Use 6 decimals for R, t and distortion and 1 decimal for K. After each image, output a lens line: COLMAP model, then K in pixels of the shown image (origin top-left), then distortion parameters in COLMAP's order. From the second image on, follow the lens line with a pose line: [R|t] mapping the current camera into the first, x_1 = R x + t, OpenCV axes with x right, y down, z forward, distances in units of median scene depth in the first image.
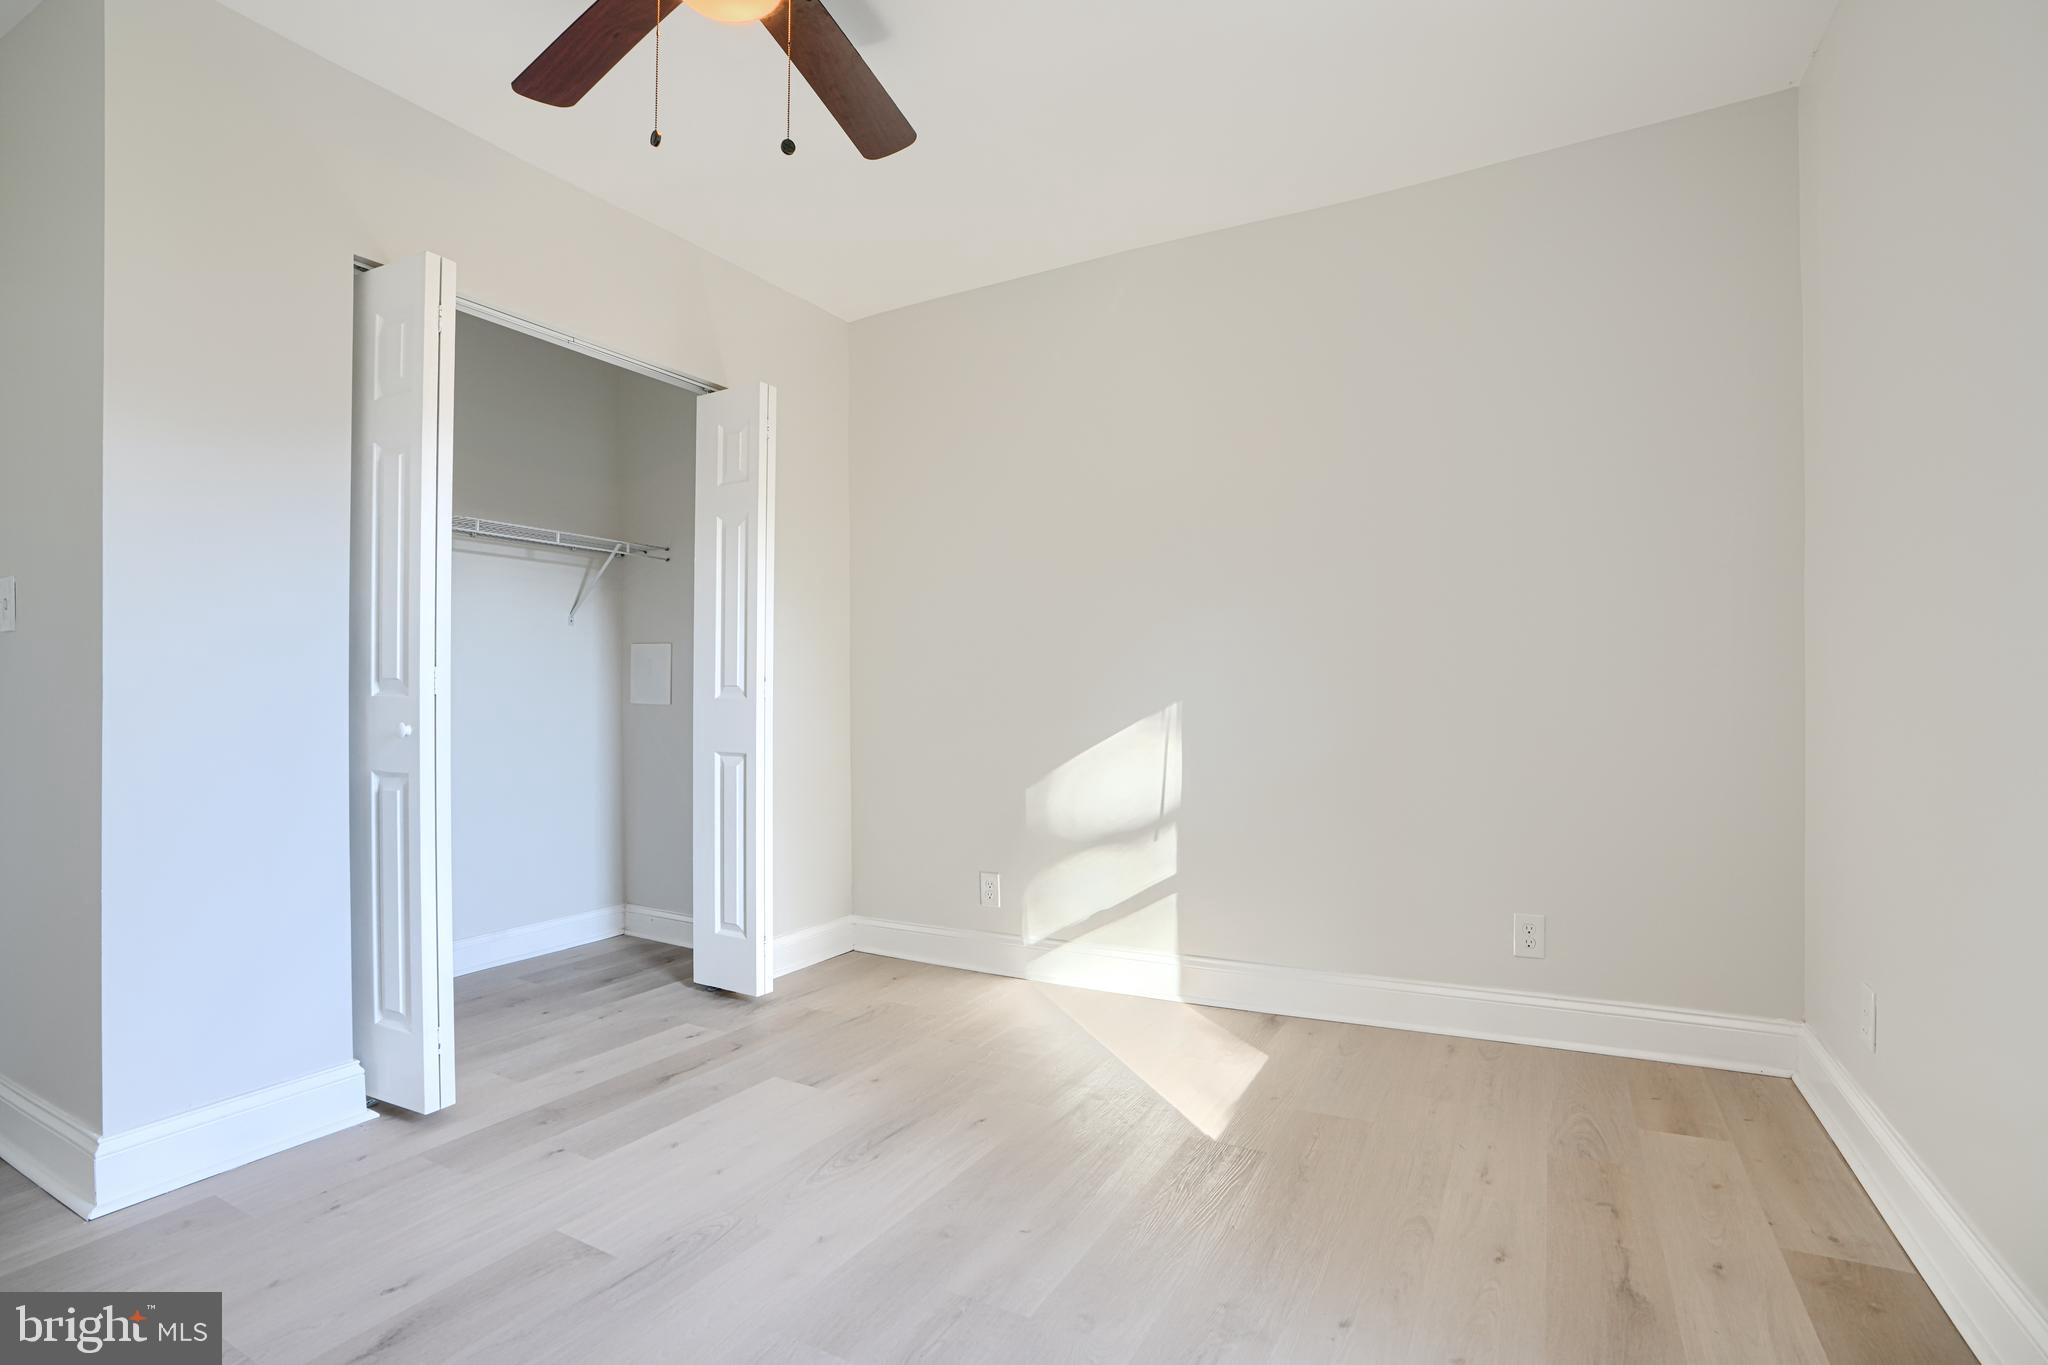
lens RADIAL K [[981.1, 0, 1027.6], [0, 981.1, 665.3], [0, 0, 1]] dist [-0.054895, 0.021228]
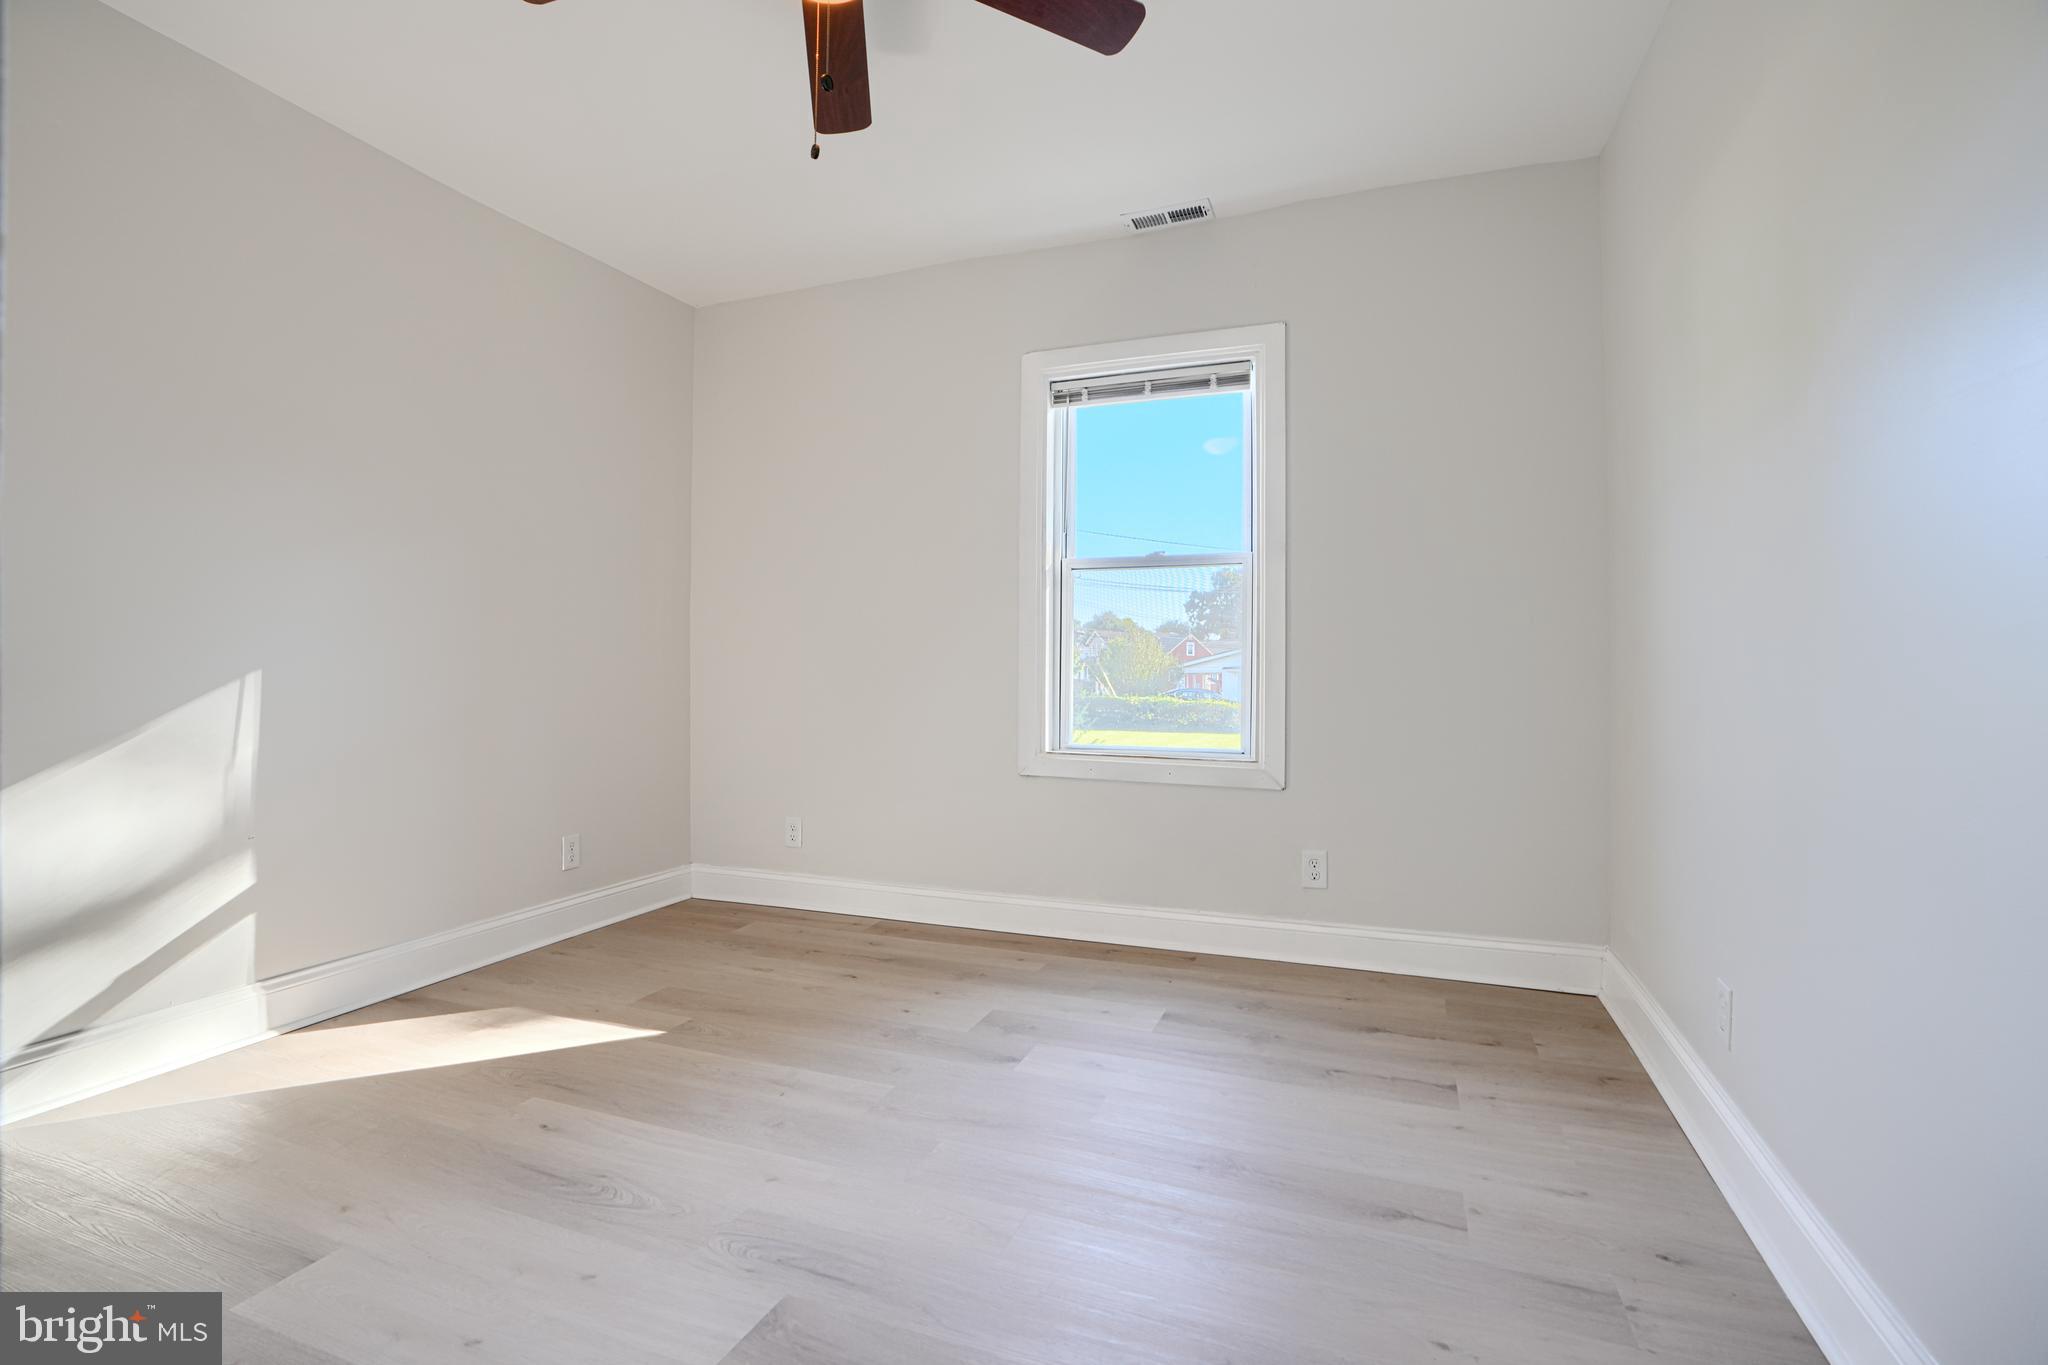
lens RADIAL K [[981.1, 0, 1004.1], [0, 981.1, 699.5], [0, 0, 1]] dist [-0.054895, 0.021228]
pose [[-0.065467, -0.045751, 0.996805, -1.054039], [-0.009616, 0.998931, 0.045217, 0.033218], [-0.997808, -0.006625, -0.065837, 0.711320]]
